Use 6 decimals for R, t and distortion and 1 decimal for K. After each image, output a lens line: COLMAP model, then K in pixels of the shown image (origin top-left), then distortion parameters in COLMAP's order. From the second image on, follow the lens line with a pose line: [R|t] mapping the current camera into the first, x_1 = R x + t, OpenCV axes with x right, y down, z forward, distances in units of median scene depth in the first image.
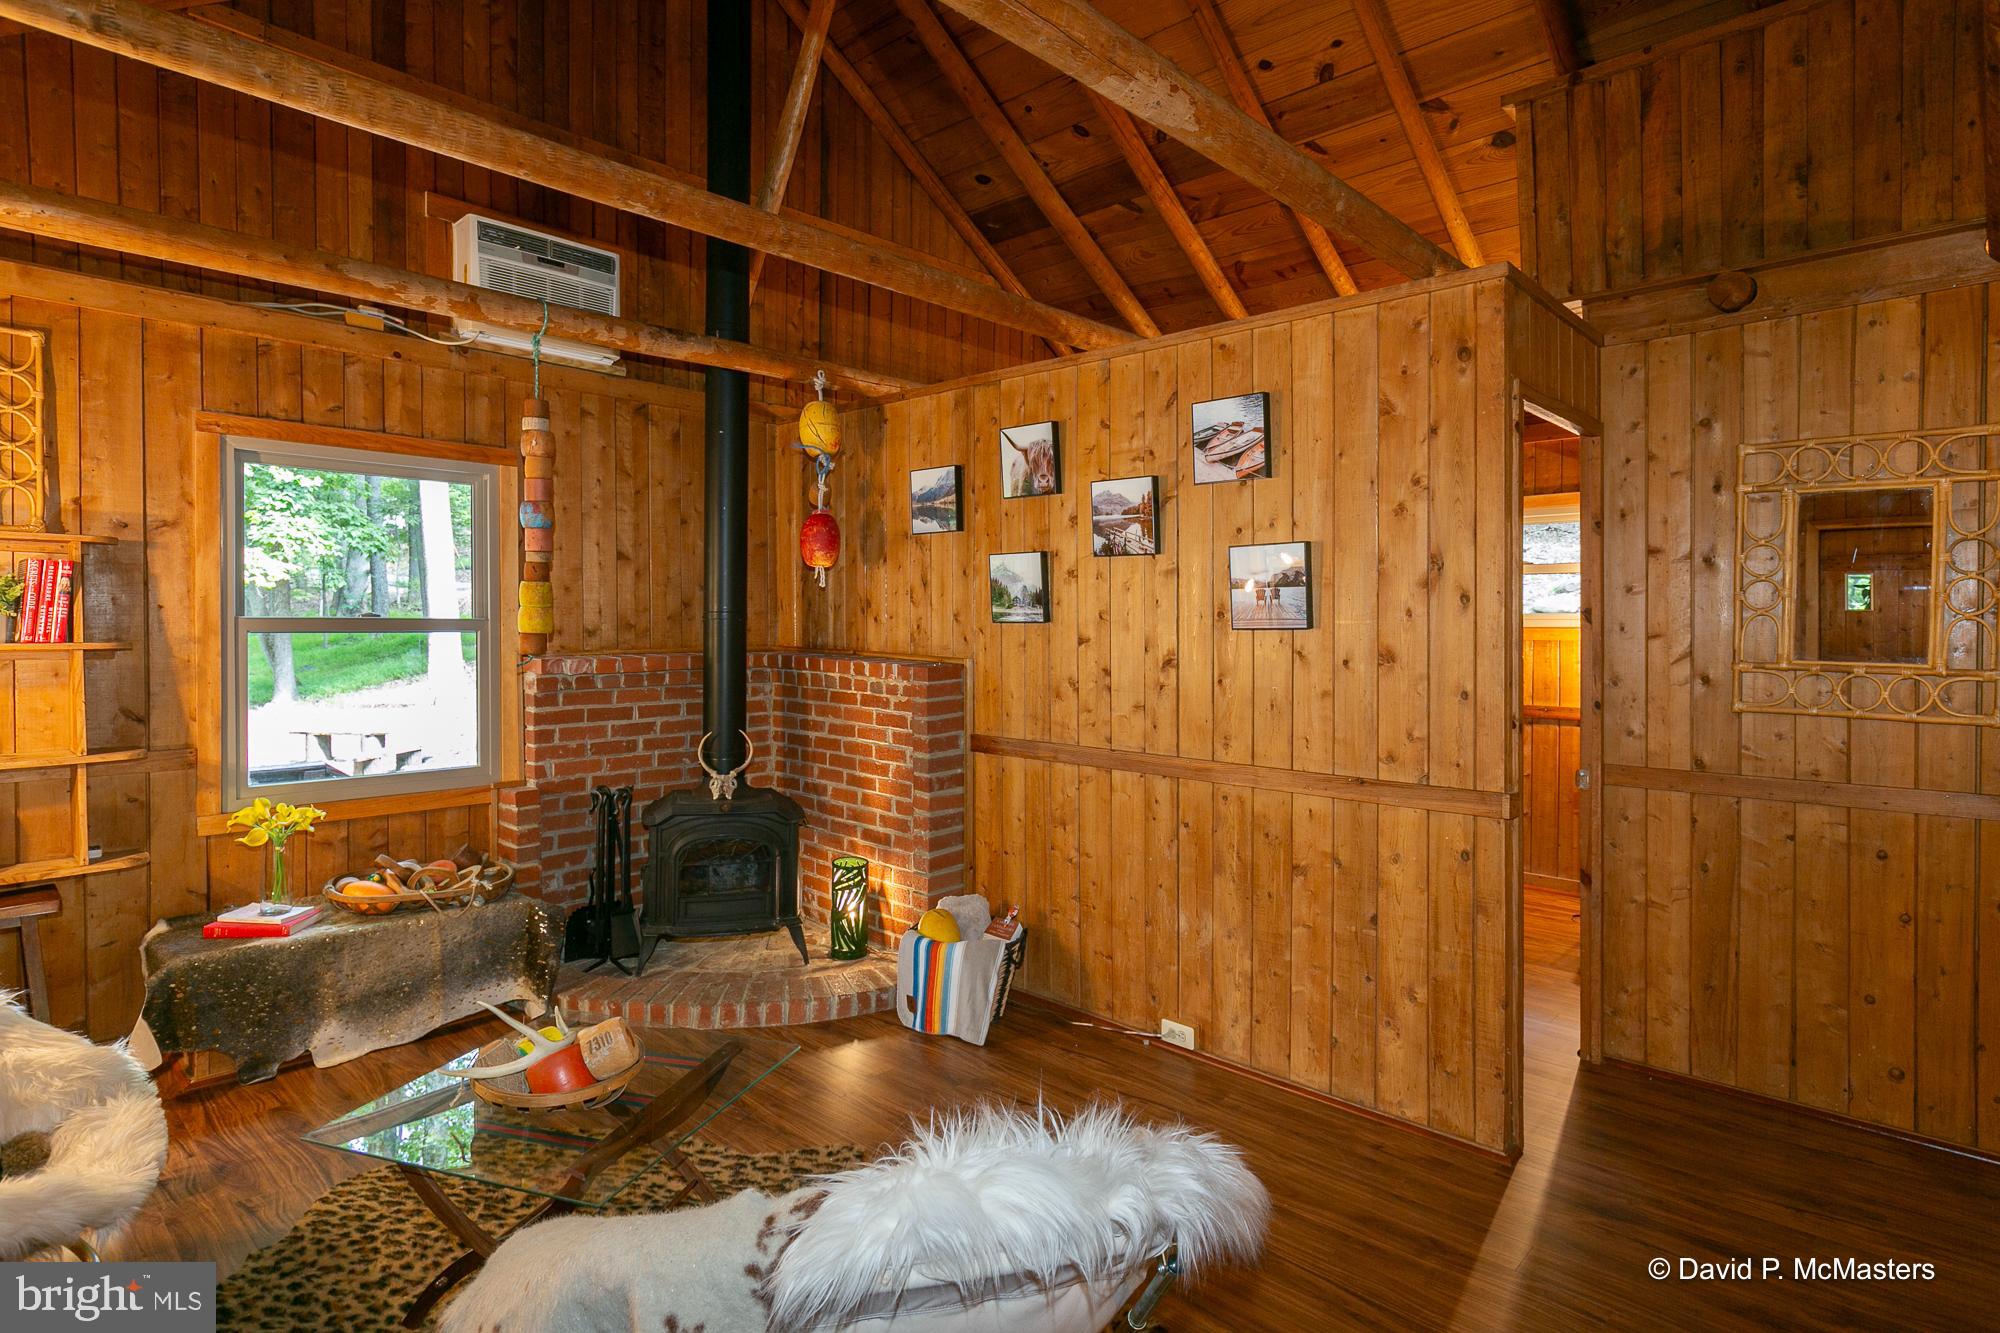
lens RADIAL K [[1079.1, 0, 991.7], [0, 1079.1, 635.9], [0, 0, 1]] dist [0.000257, -0.000393]
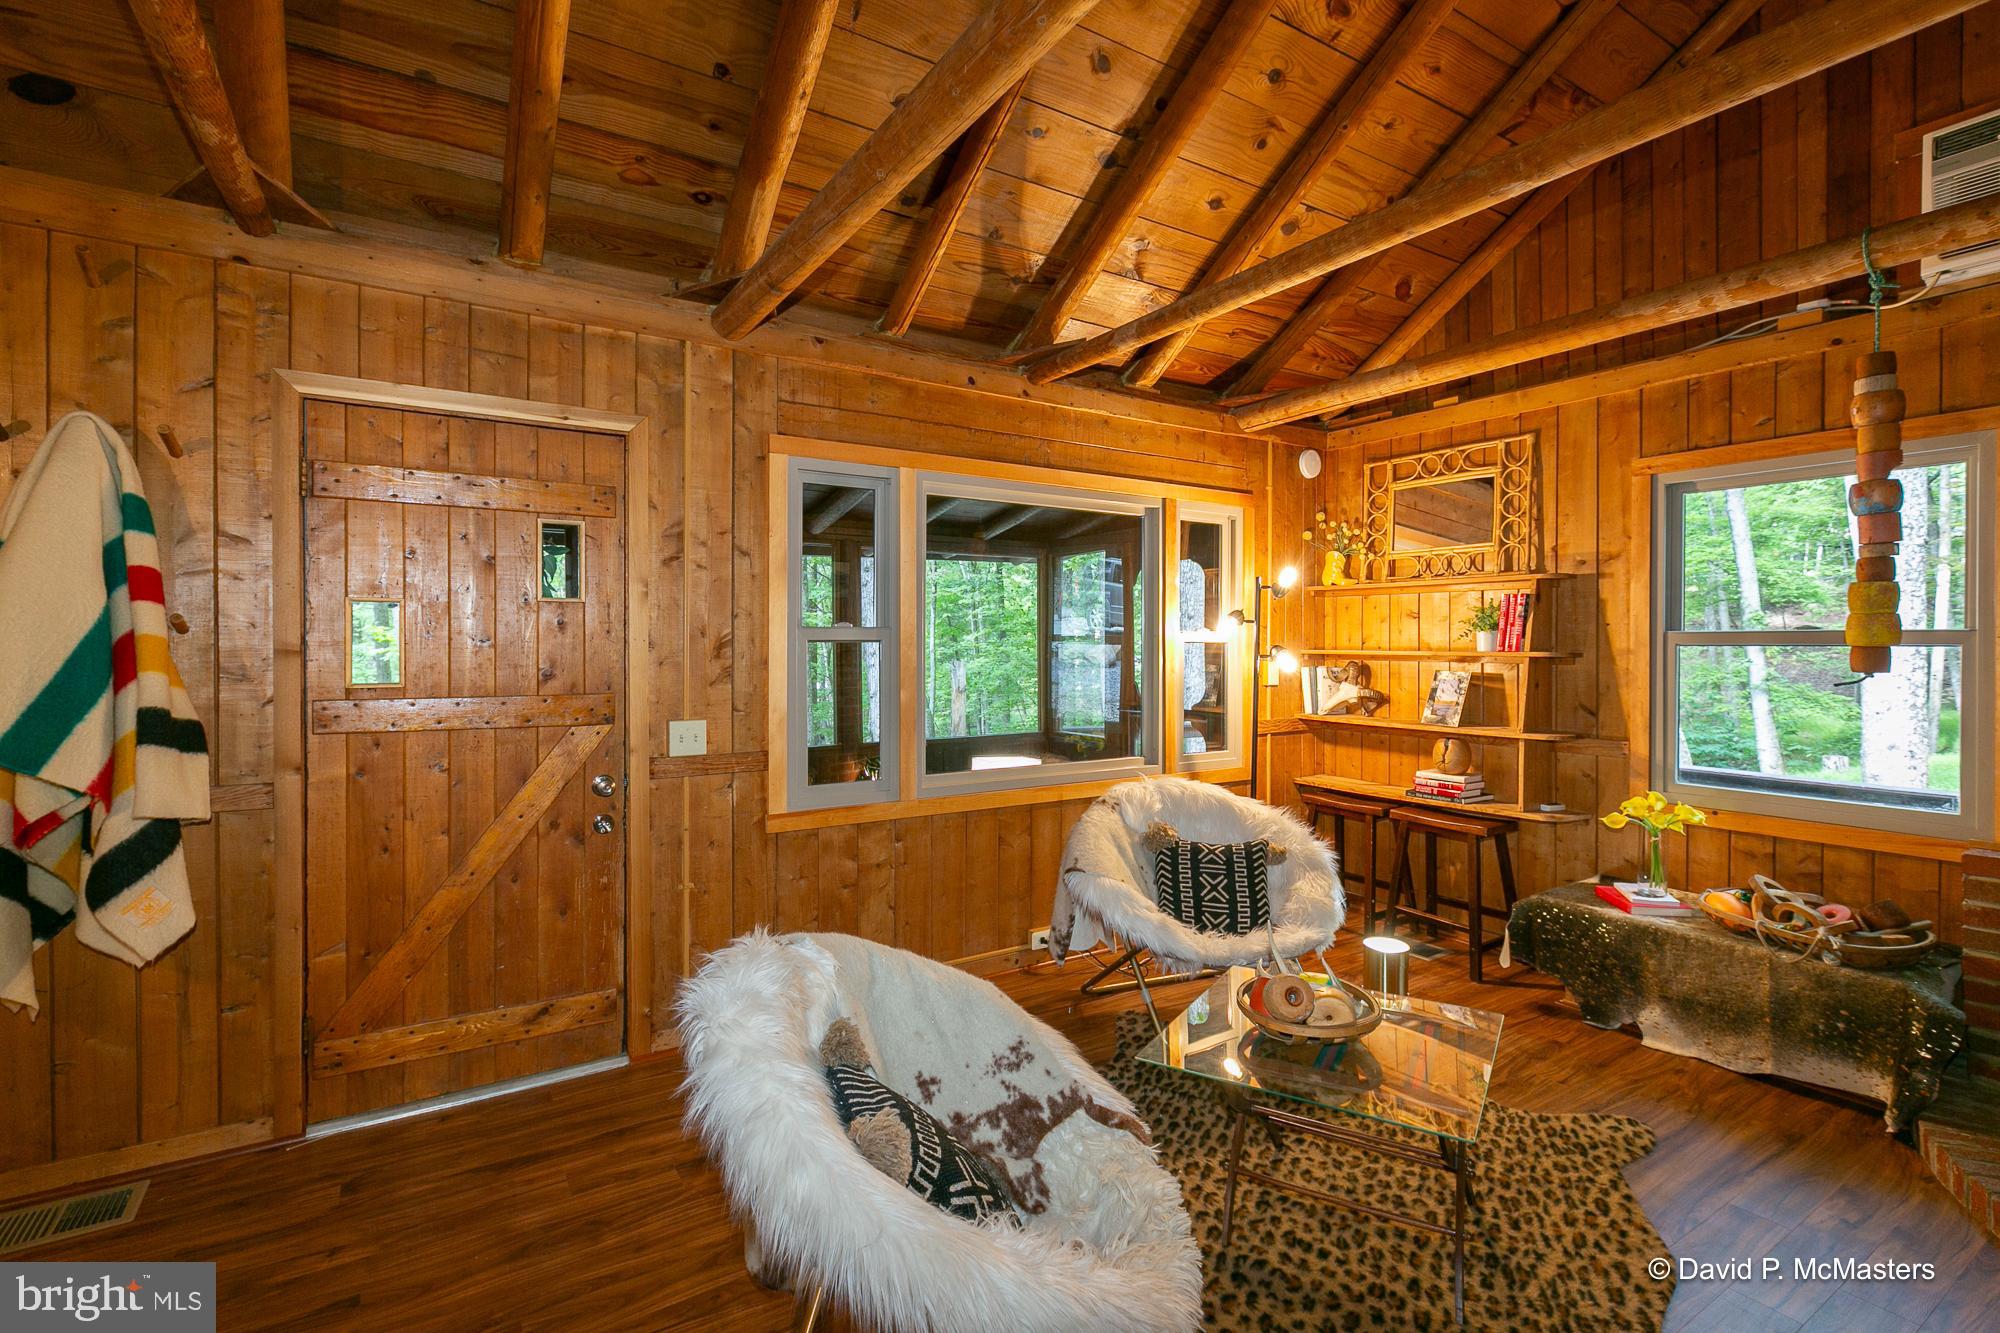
lens RADIAL K [[916.0, 0, 1026.5], [0, 916.0, 649.8], [0, 0, 1]] dist [-0.001173, -0.000463]
pose [[-0.226499, 0.003369, -0.974006, 0.407363], [-0.011352, 0.999917, 0.006099, 0.003408], [0.973945, 0.012439, -0.226442, 0.581008]]
